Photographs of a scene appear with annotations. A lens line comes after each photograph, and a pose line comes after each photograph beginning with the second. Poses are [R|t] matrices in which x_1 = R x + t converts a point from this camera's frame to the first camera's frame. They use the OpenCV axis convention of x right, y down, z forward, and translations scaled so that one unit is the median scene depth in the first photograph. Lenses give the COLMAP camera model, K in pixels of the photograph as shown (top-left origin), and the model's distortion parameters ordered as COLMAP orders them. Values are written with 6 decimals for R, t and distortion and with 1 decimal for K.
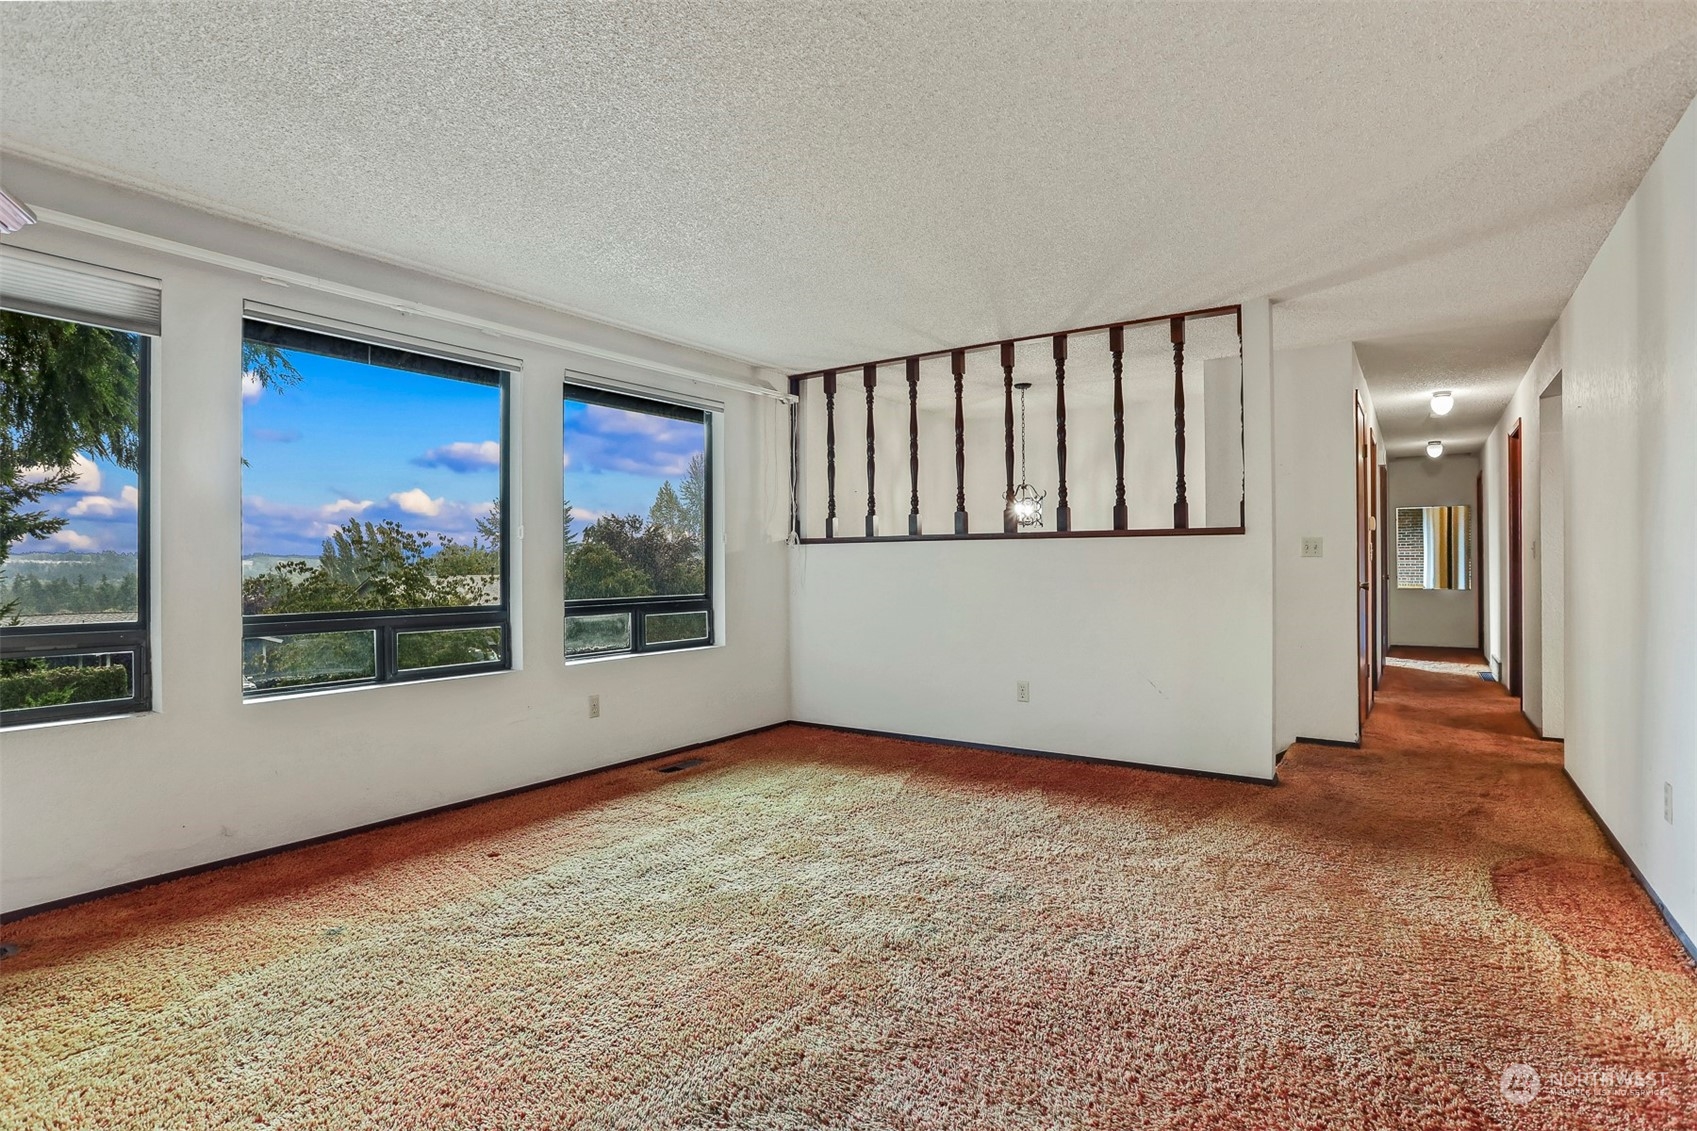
lens RADIAL K [[881.7, 0, 846.6], [0, 881.7, 558.1], [0, 0, 1]] dist [-0.025495, 0.002387]
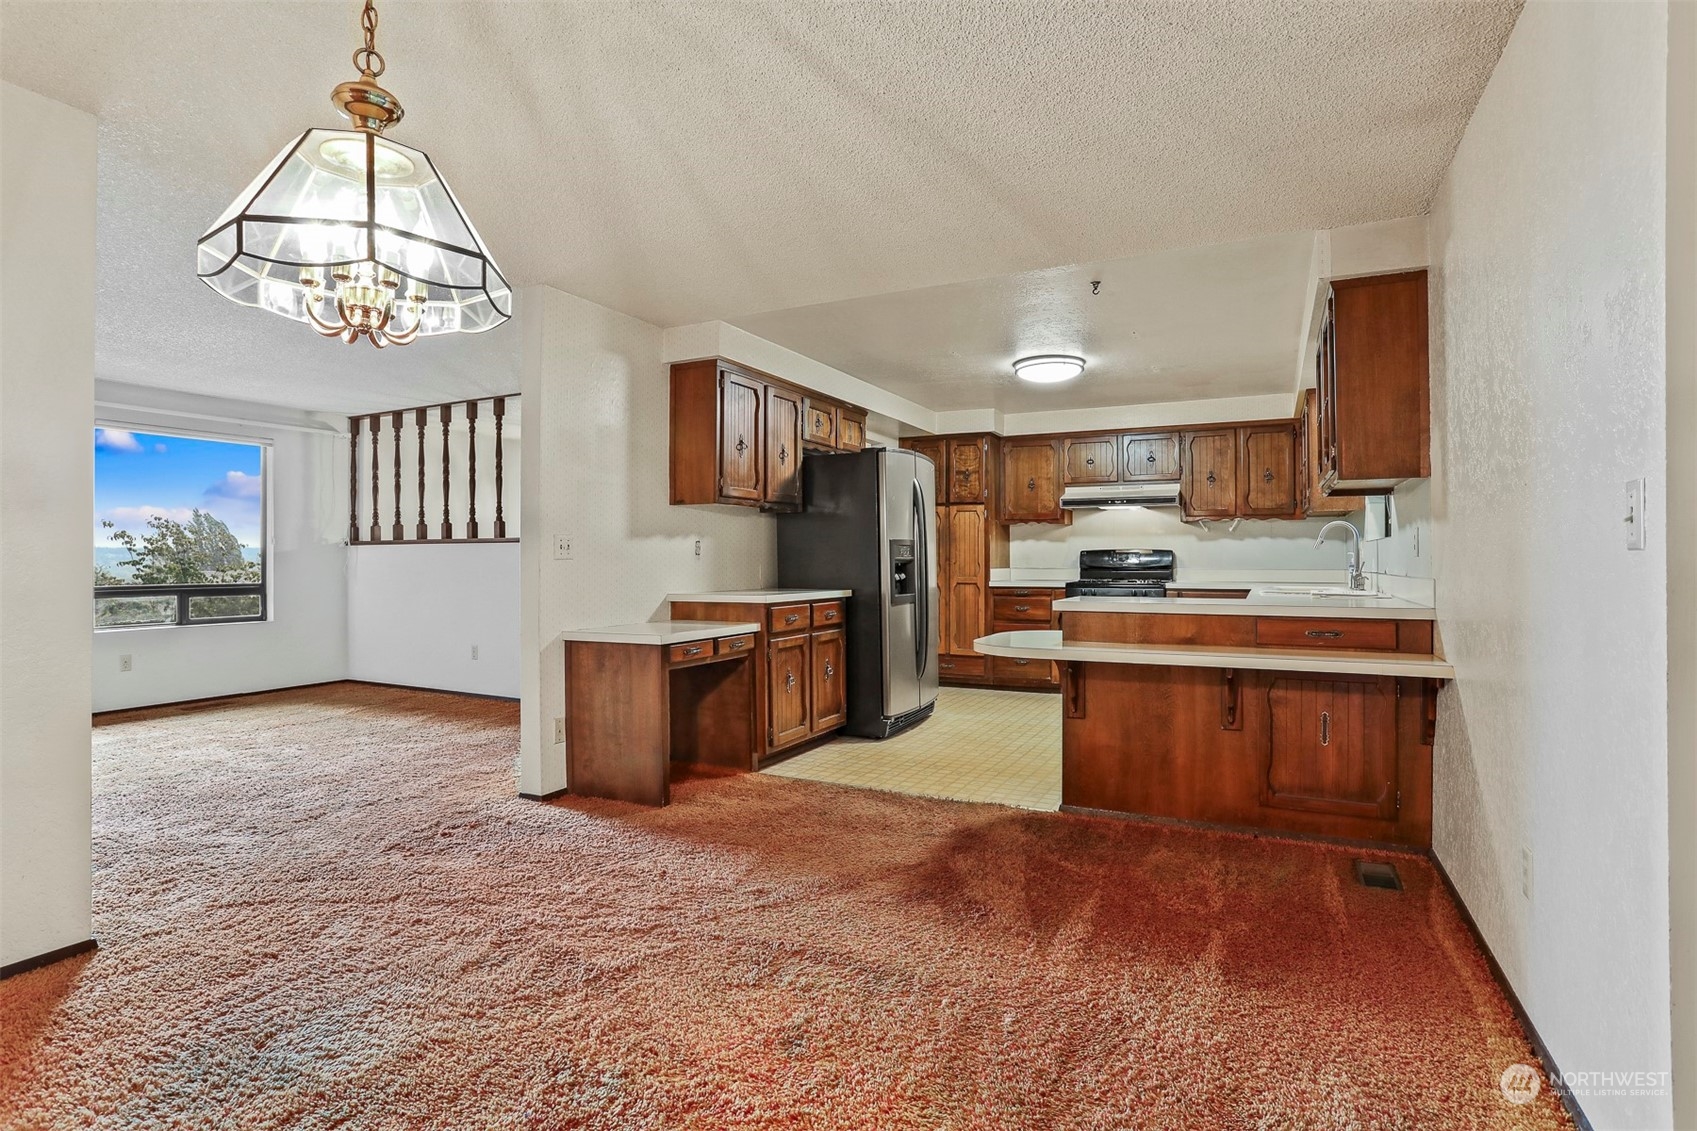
lens RADIAL K [[881.7, 0, 848.4], [0, 881.7, 554.3], [0, 0, 1]] dist [-0.025495, 0.002387]
pose [[0.994410, 0.004306, 0.105504, 0.551502], [-0.004574, 0.999987, 0.002293, -0.008874], [-0.105493, -0.002762, 0.994416, -0.383840]]
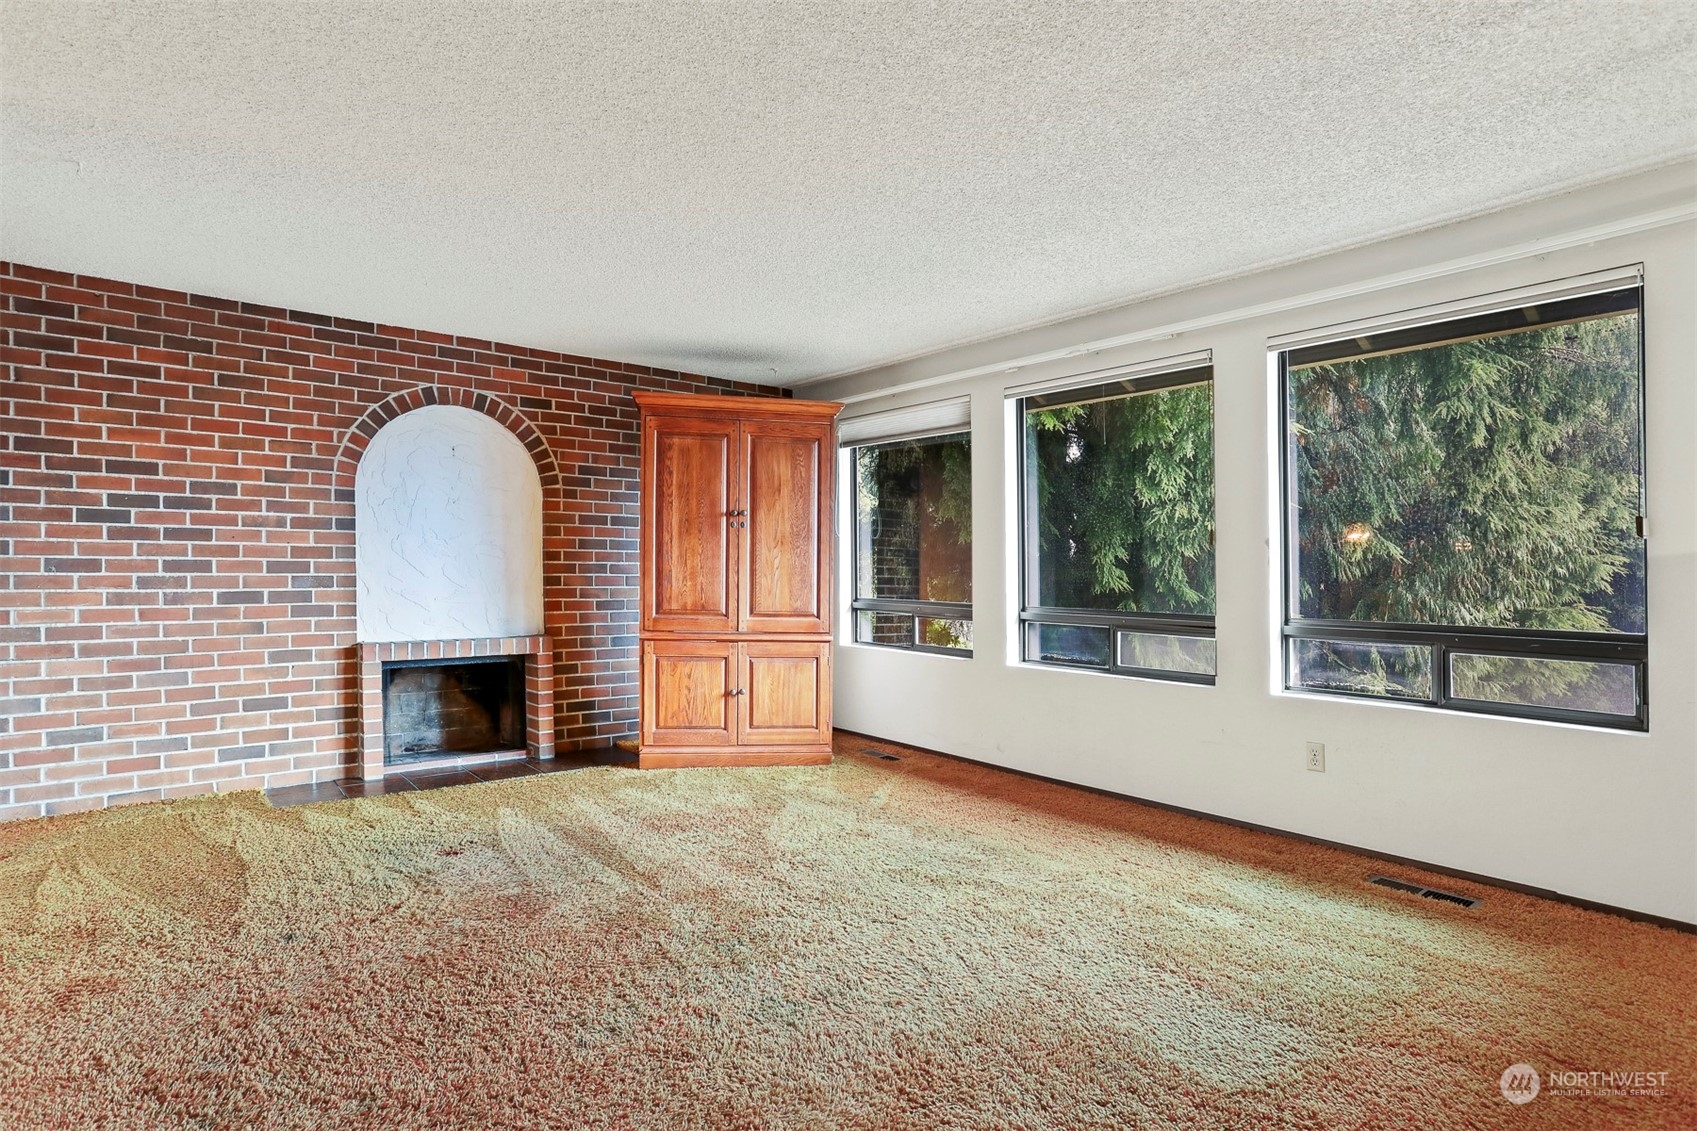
lens RADIAL K [[881.7, 0, 842.8], [0, 881.7, 596.2], [0, 0, 1]] dist [-0.025495, 0.002387]
pose [[-0.297658, 0.031263, -0.954160, 0.448605], [-0.001612, 0.999446, 0.033250, 0.001563], [0.954671, 0.011435, -0.297443, 0.652200]]
